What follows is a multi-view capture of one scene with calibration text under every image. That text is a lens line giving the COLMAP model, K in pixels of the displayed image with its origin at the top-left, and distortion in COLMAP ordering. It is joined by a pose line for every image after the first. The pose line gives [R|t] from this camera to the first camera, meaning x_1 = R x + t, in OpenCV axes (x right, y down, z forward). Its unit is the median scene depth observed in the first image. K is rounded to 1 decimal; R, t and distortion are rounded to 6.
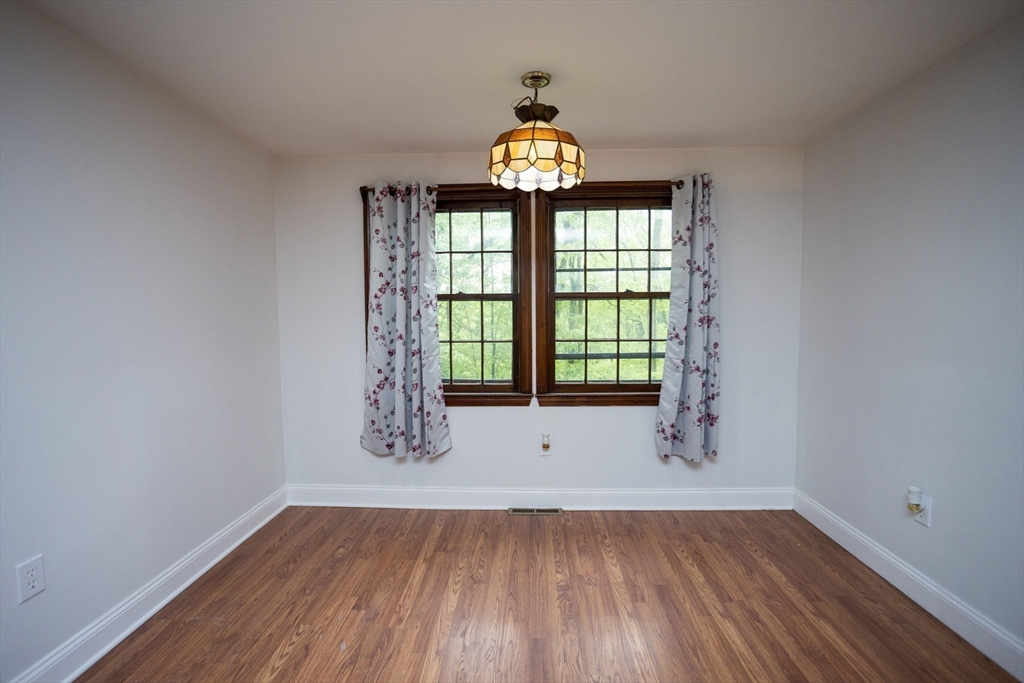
lens RADIAL K [[491.6, 0, 513.1], [0, 491.6, 343.3], [0, 0, 1]] dist [-0.036694, 0.017183]
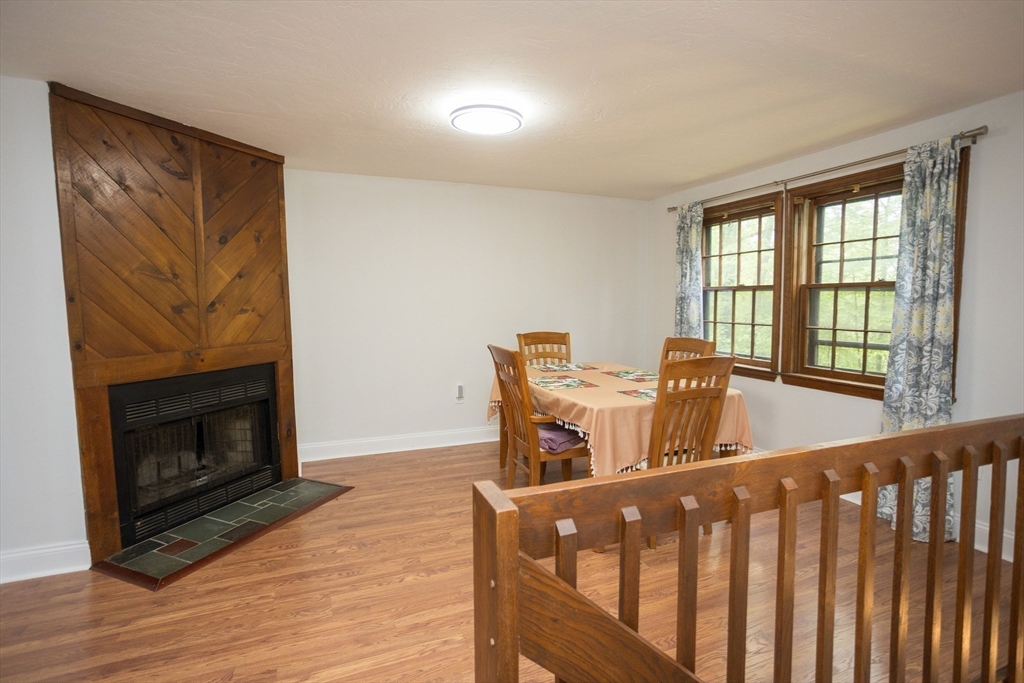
lens RADIAL K [[491.6, 0, 514.1], [0, 491.6, 336.3], [0, 0, 1]] dist [-0.036694, 0.017183]
pose [[0.414678, 0.076005, -0.906789, 0.816850], [-0.064586, 0.996451, 0.053985, -0.001585], [0.907673, 0.036180, 0.418115, -0.051068]]
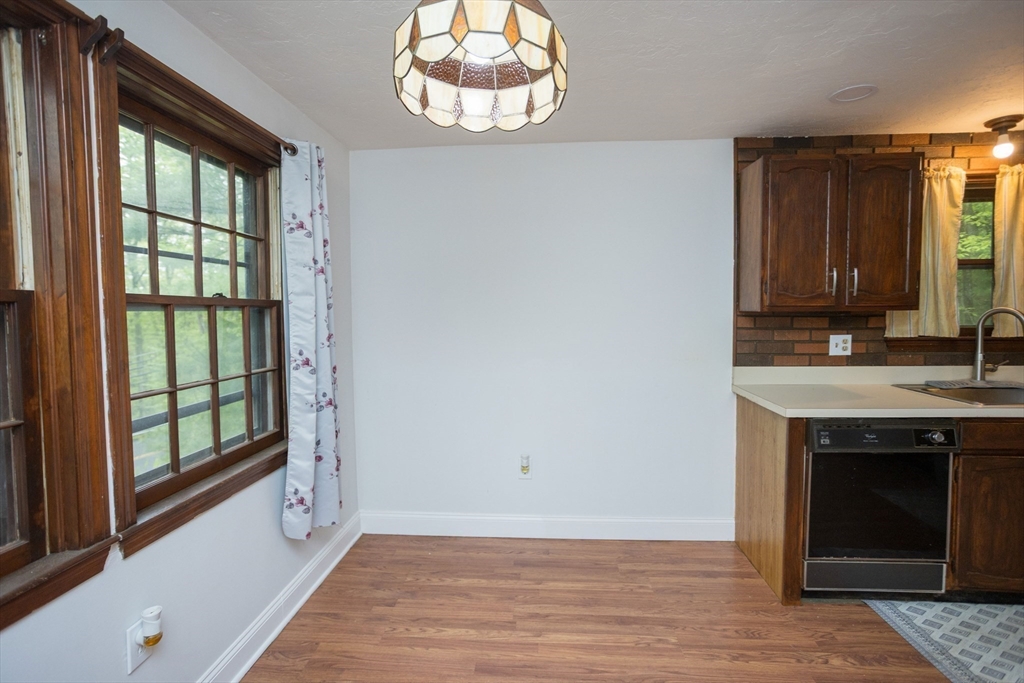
lens RADIAL K [[491.6, 0, 505.4], [0, 491.6, 338.6], [0, 0, 1]] dist [-0.036694, 0.017183]
pose [[0.053443, -0.042425, 0.997669, -0.339054], [0.090217, 0.995216, 0.037488, -0.046896], [-0.994487, 0.088003, 0.057015, 0.630446]]
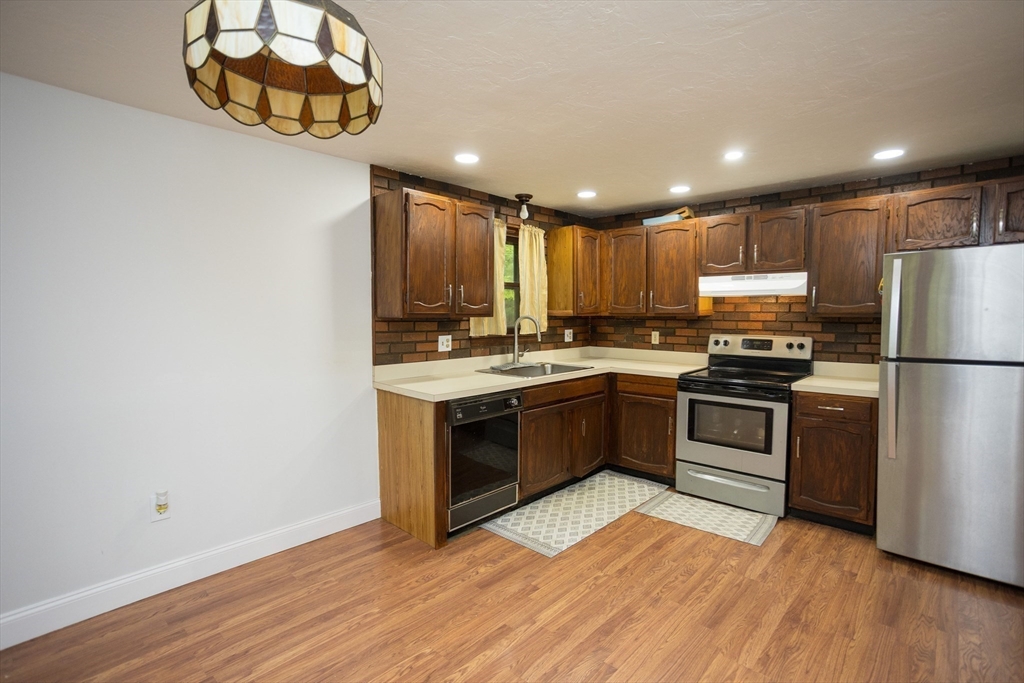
lens RADIAL K [[491.6, 0, 520.0], [0, 491.6, 352.2], [0, 0, 1]] dist [-0.036694, 0.017183]
pose [[-0.753537, -0.044037, 0.655929, -0.325794], [0.058631, 0.989276, 0.133773, -0.071305], [-0.654786, 0.139261, -0.742874, 0.822415]]
